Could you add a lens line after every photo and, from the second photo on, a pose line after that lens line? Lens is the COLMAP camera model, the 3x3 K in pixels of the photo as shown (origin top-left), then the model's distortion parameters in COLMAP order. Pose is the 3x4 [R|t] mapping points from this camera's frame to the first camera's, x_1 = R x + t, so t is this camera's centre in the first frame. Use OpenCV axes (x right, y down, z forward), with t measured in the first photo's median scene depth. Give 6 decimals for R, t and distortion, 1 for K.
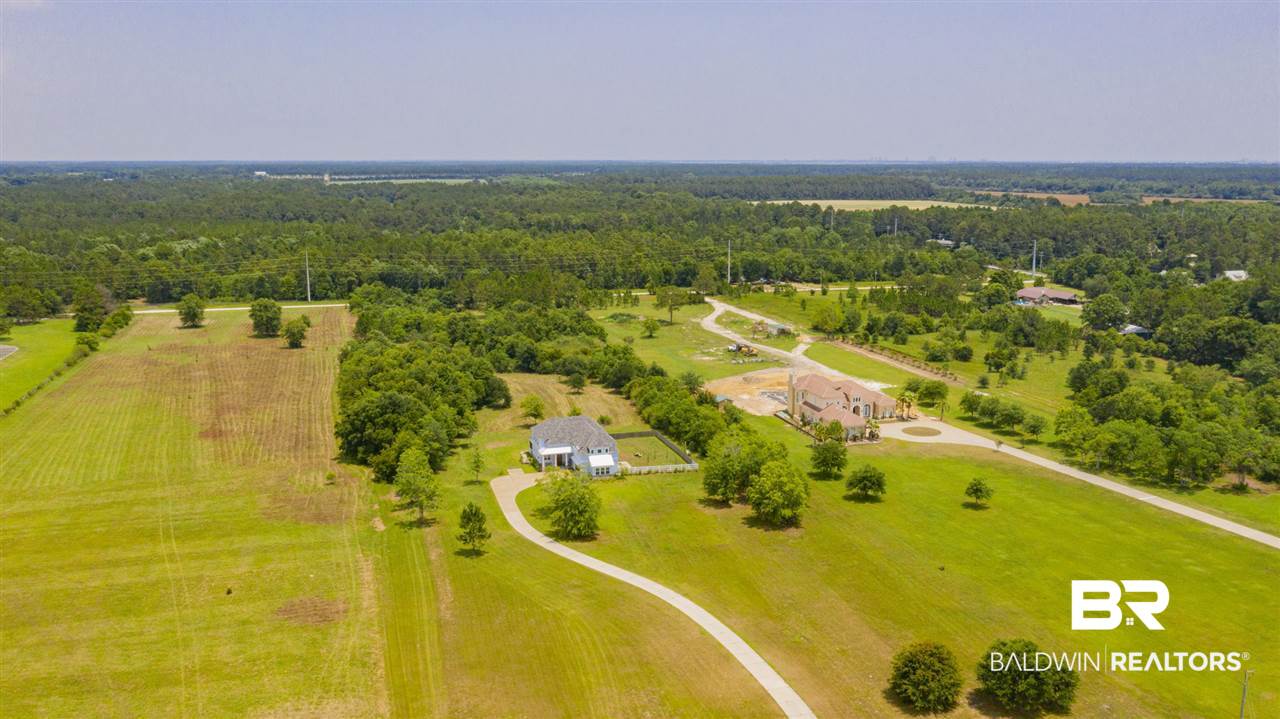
lens RADIAL K [[1014.1, 0, 640.0], [0, 1014.1, 359.5], [0, 0, 1]] dist [-0.015645, -0.000257]
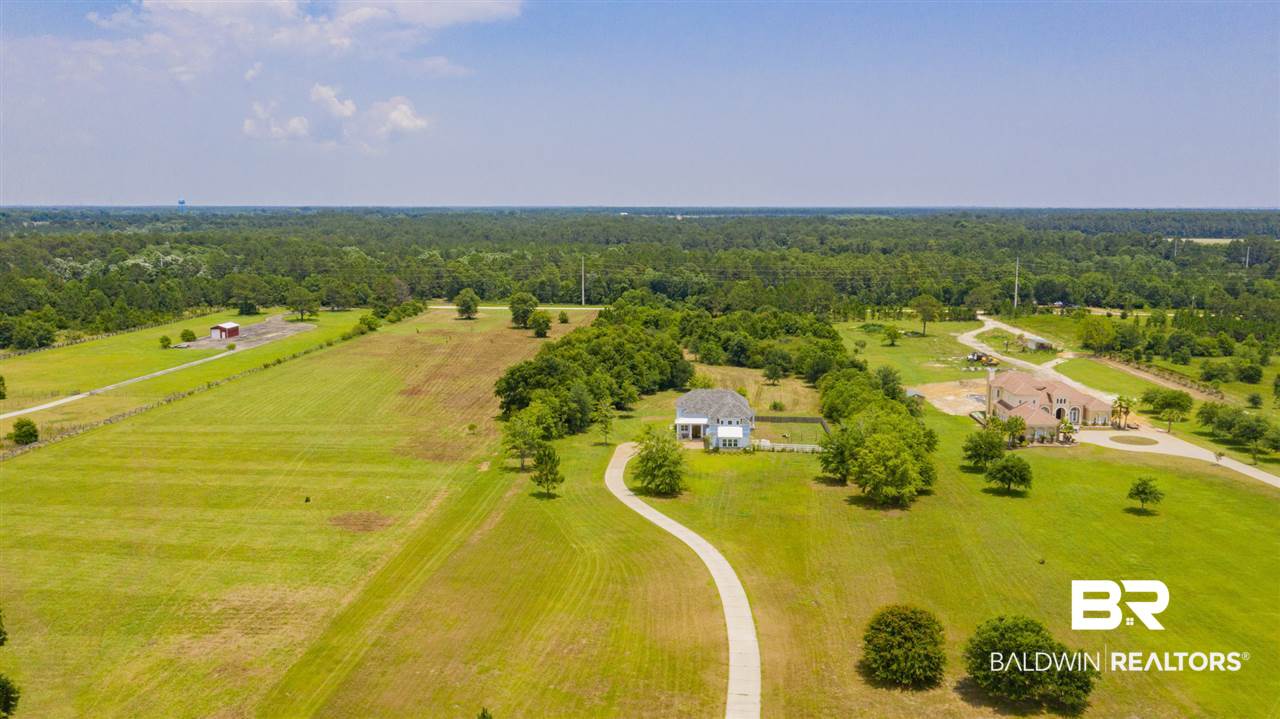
lens RADIAL K [[1014.1, 0, 640.0], [0, 1014.1, 359.5], [0, 0, 1]] dist [-0.015645, -0.000257]
pose [[0.943151, 0.052619, -0.328174, 0.158088], [-0.065983, 0.997378, -0.029712, 0.054623], [0.325750, 0.049677, 0.944150, 0.061591]]
